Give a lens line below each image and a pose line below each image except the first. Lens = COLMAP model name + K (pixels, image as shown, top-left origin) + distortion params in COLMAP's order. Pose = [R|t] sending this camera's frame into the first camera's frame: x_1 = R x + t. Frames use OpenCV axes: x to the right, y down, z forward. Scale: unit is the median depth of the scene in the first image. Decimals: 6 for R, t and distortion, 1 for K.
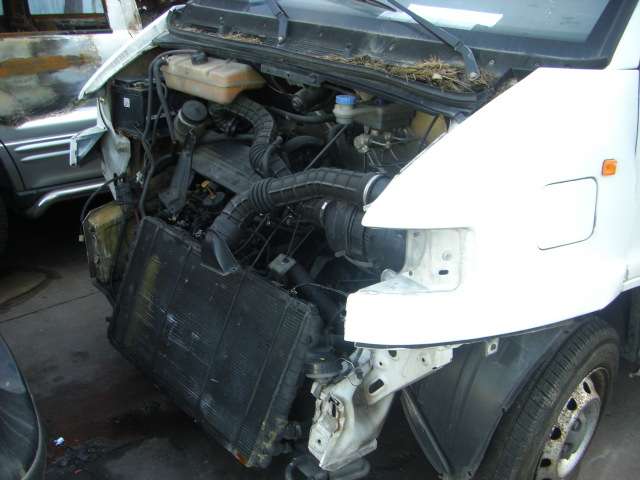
lens RADIAL K [[742.9, 0, 319.5], [0, 742.9, 282.3], [0, 0, 1]] dist [-0.229104, 0.265129]
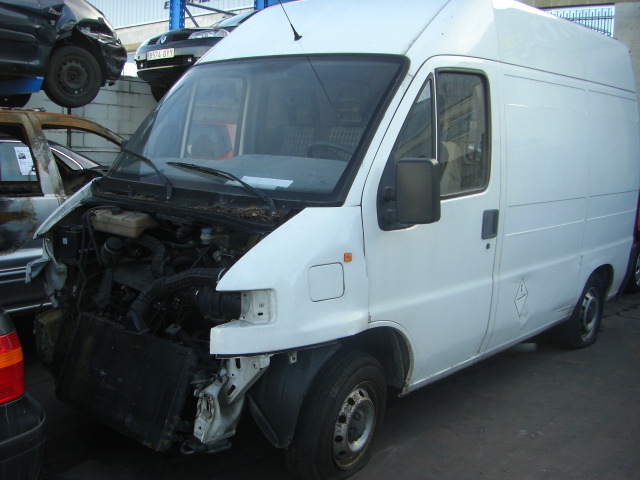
lens RADIAL K [[742.9, 0, 319.5], [0, 742.9, 282.3], [0, 0, 1]] dist [-0.229104, 0.265129]
pose [[0.985356, -0.036235, 0.166612, 0.001524], [0.070222, 0.976680, -0.202891, 0.236456], [-0.155375, 0.211619, 0.964923, -0.687331]]
